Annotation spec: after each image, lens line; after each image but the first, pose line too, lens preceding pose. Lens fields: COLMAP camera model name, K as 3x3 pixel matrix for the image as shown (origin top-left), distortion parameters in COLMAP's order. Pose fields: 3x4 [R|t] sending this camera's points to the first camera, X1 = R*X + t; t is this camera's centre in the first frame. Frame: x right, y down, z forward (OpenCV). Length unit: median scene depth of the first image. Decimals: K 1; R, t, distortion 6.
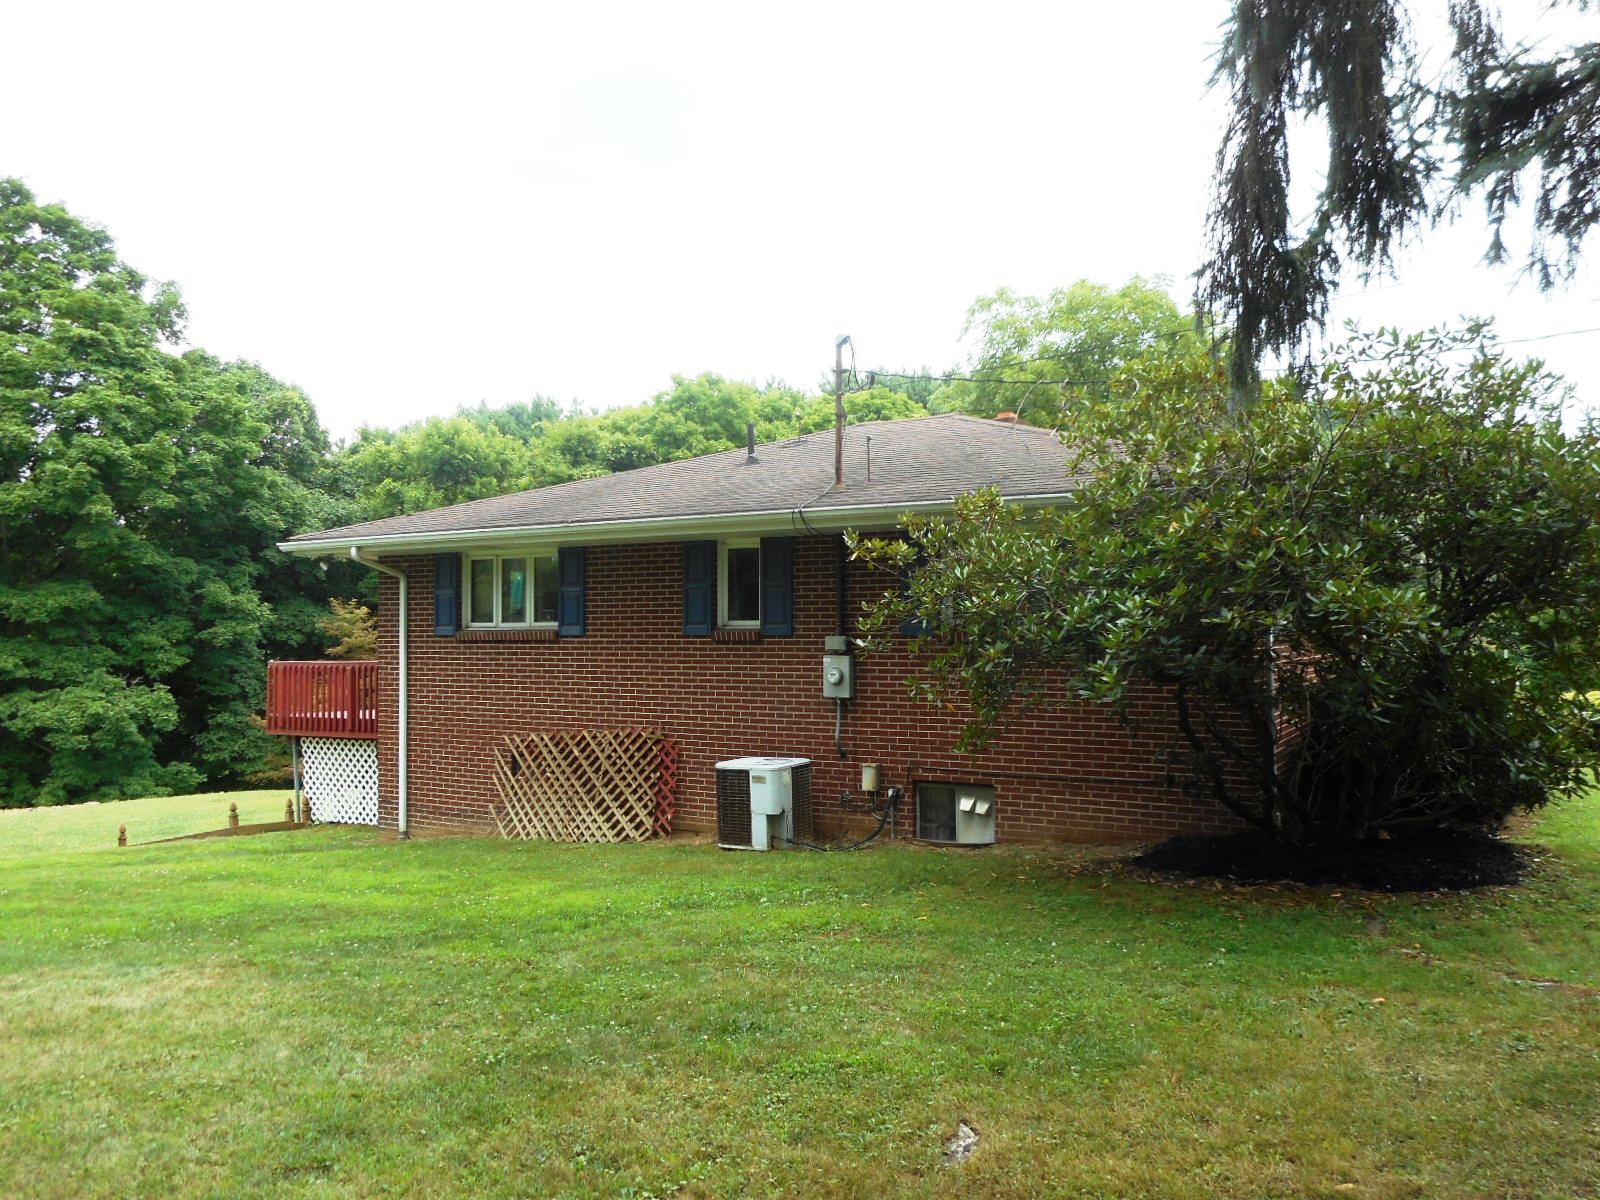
lens RADIAL K [[1204.4, 0, 803.2], [0, 1204.4, 618.1], [0, 0, 1]] dist [-0.005332, 0.010063]
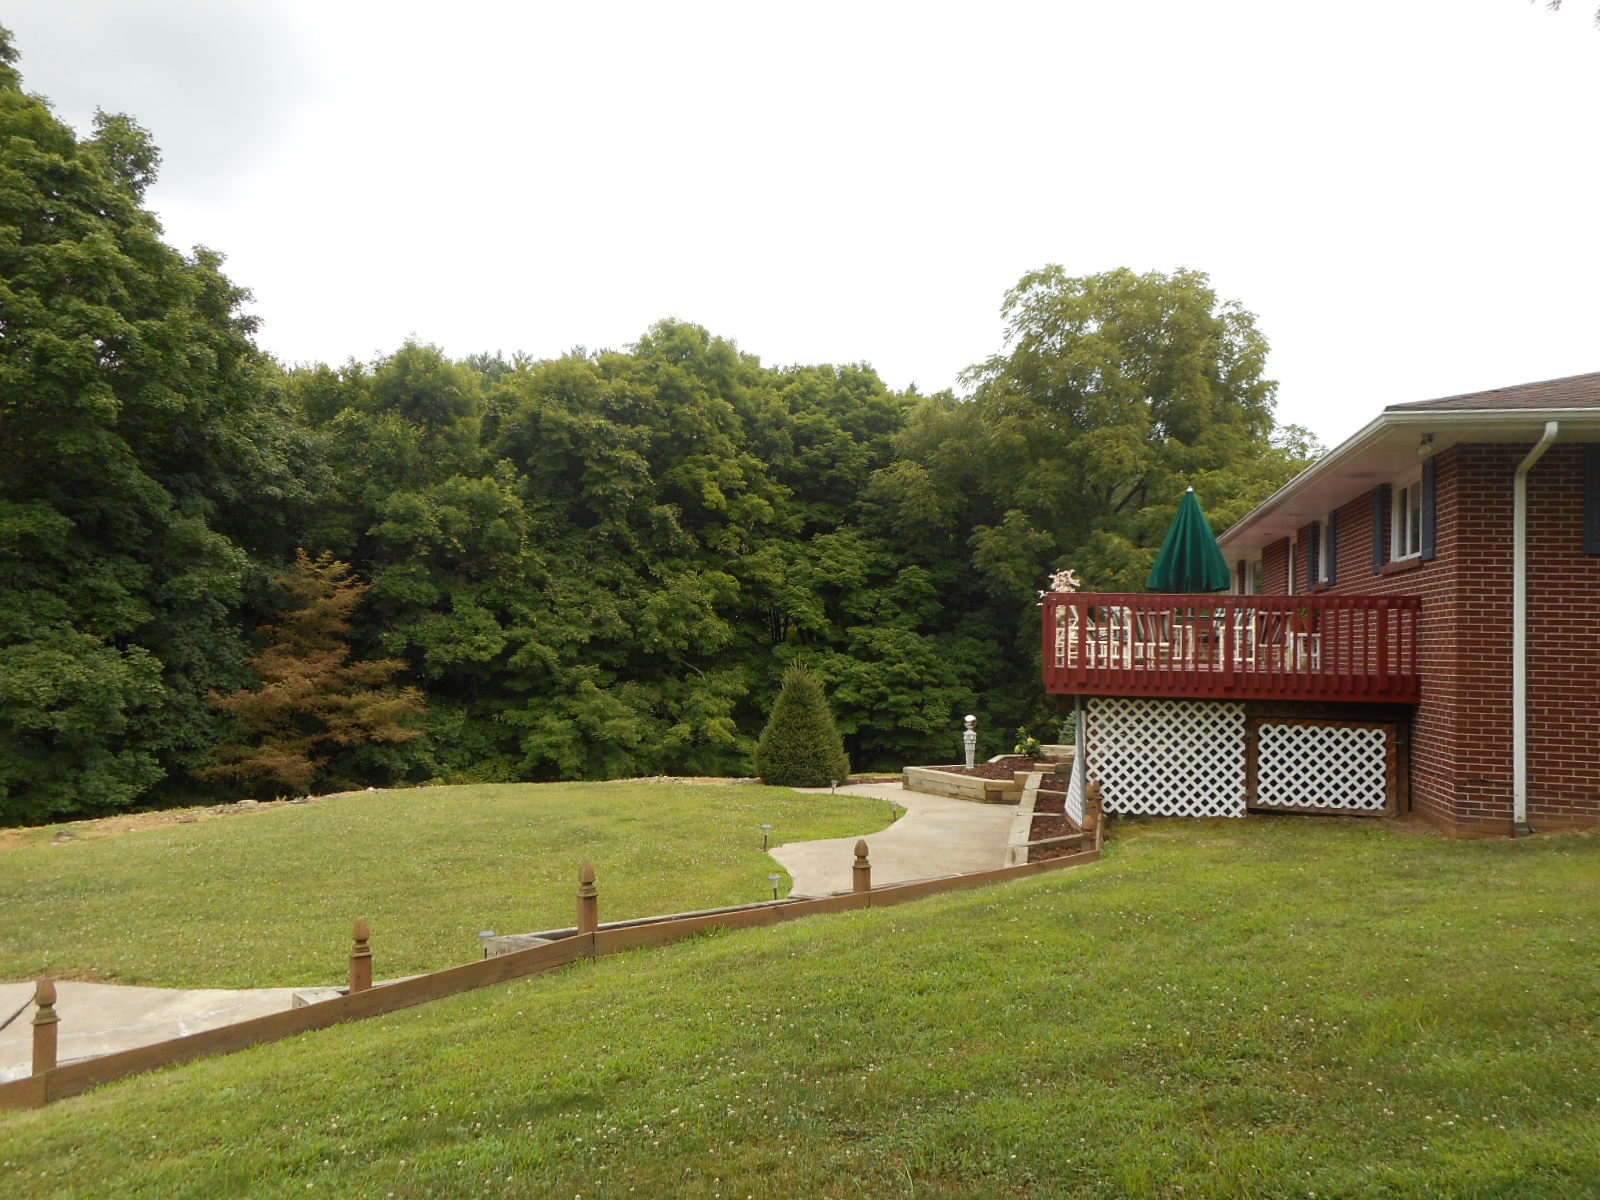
lens RADIAL K [[1204.4, 0, 803.2], [0, 1204.4, 618.1], [0, 0, 1]] dist [-0.005332, 0.010063]
pose [[0.953657, 0.040166, 0.298202, -0.343350], [-0.038873, 0.999191, -0.010266, 0.027654], [-0.298374, -0.001802, 0.954447, 0.154222]]
